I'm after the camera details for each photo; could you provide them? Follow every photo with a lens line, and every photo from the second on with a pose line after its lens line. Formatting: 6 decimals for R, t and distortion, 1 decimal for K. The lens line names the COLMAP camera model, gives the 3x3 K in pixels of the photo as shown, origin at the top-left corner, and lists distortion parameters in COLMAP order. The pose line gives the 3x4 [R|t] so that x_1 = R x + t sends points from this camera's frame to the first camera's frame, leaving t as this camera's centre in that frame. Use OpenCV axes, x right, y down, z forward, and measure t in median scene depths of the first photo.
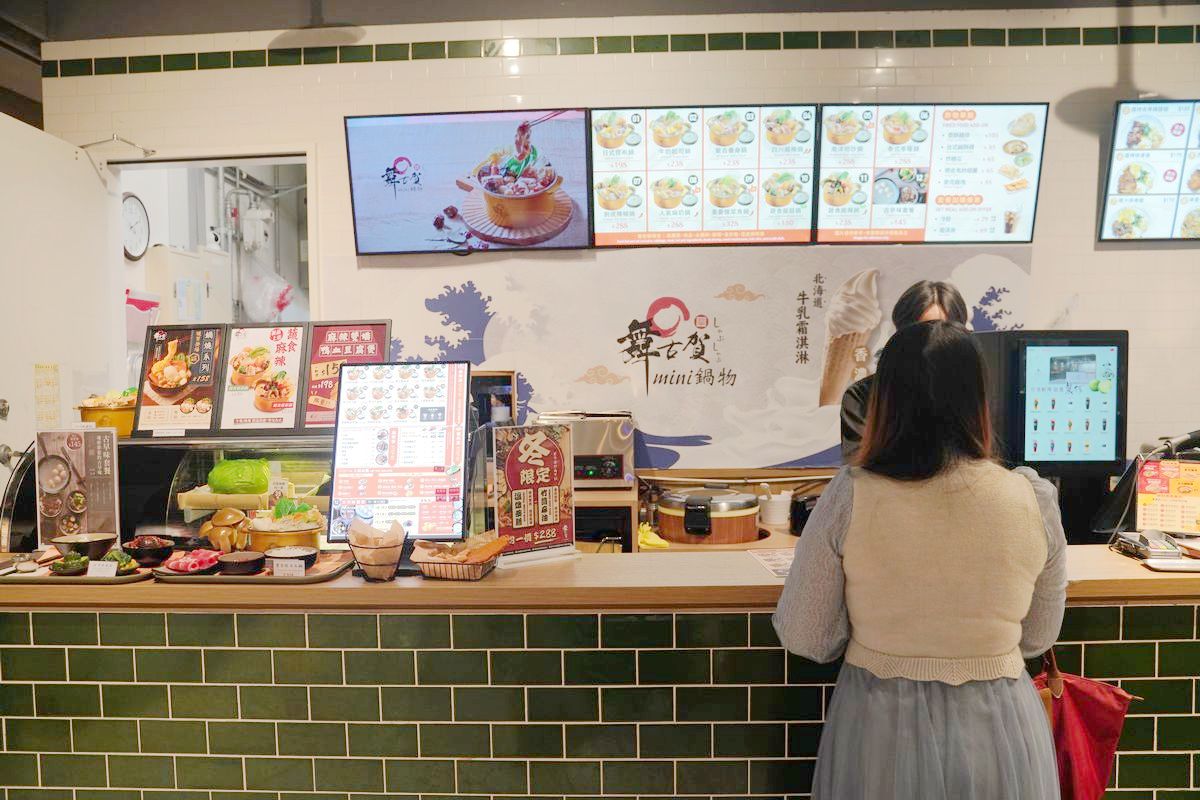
lens RADIAL K [[941.3, 0, 595.3], [0, 941.3, 401.3], [0, 0, 1]] dist [-0.050386, 0.005324]
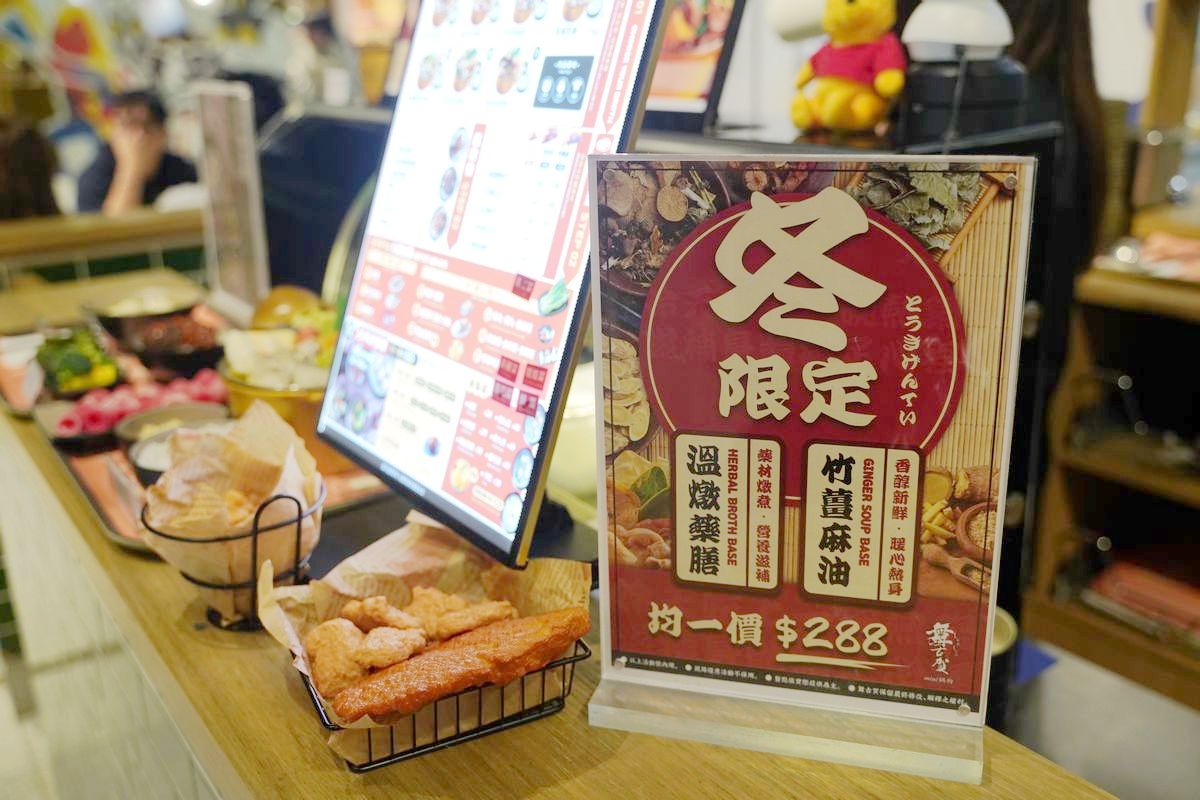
lens RADIAL K [[1135.3, 0, 599.4], [0, 1135.3, 397.4], [0, 0, 1]] dist [-0.011203, 0.000000]
pose [[0.632400, 0.244016, -0.735205, 0.102405], [-0.024060, 0.954819, 0.296211, 0.003113], [0.774269, -0.169635, 0.609698, 0.791560]]
